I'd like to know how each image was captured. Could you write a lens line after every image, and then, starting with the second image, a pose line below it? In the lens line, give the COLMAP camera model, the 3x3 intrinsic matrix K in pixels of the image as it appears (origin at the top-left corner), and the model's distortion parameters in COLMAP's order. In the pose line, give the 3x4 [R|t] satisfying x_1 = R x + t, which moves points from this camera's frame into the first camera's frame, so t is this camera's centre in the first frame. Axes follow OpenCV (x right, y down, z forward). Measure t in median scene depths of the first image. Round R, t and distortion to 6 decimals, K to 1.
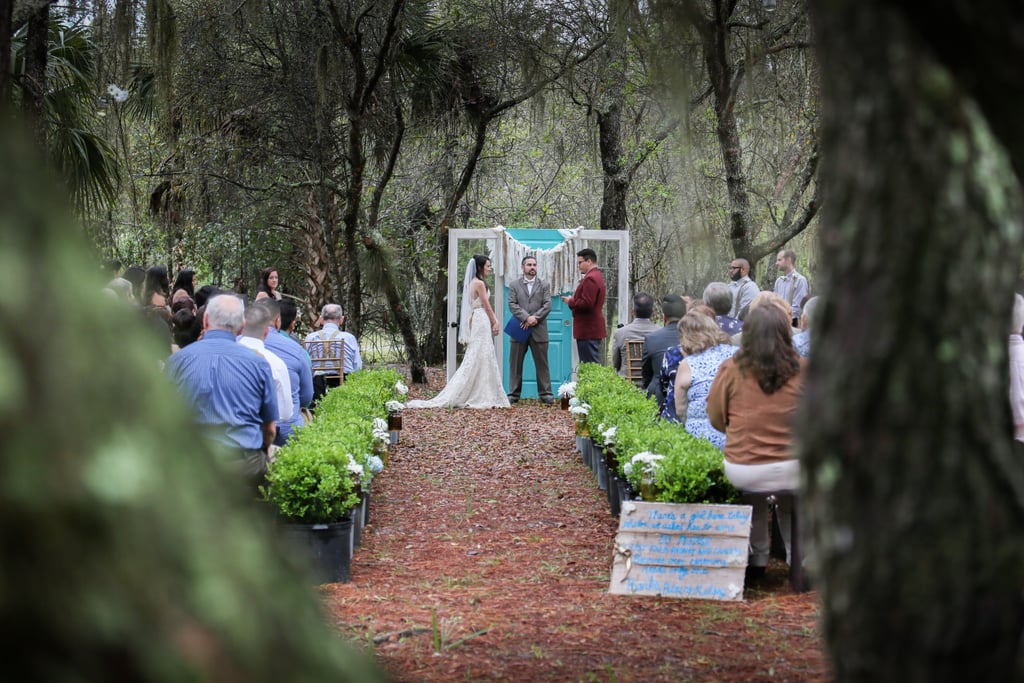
lens RADIAL K [[1408.1, 0, 512.0], [0, 1408.1, 341.5], [0, 0, 1]] dist [-0.172062, 0.045493]
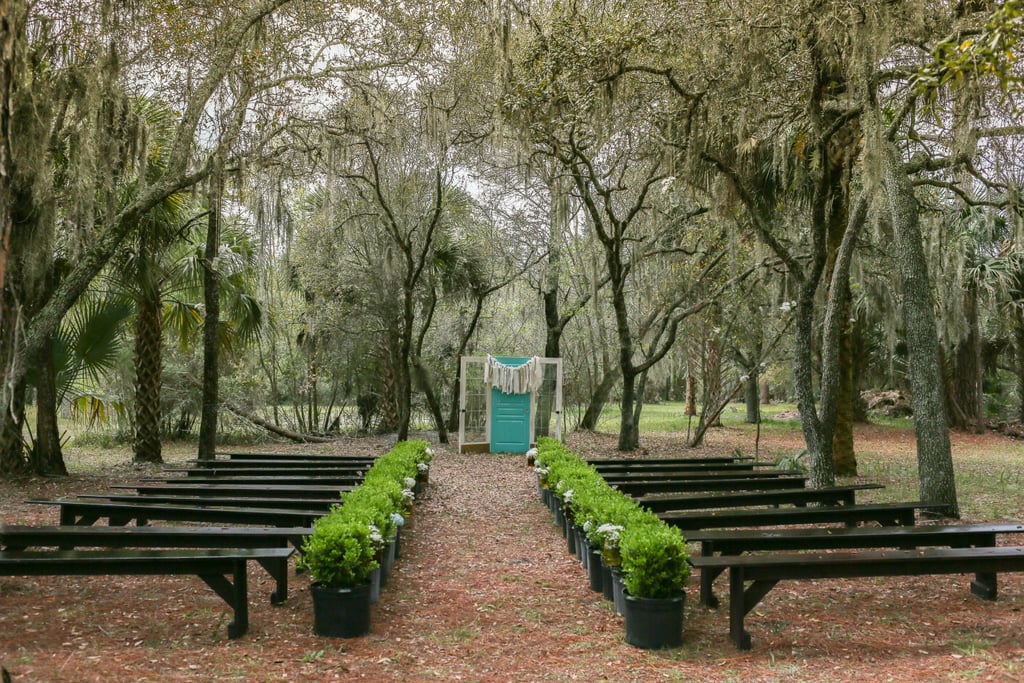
lens RADIAL K [[1408.1, 0, 512.0], [0, 1408.1, 341.5], [0, 0, 1]] dist [-0.172062, 0.045493]
pose [[0.999971, 0.007621, 0.000513, 0.018166], [-0.007558, 0.996901, -0.078301, 0.039587], [-0.001109, 0.078294, 0.996930, -0.765970]]
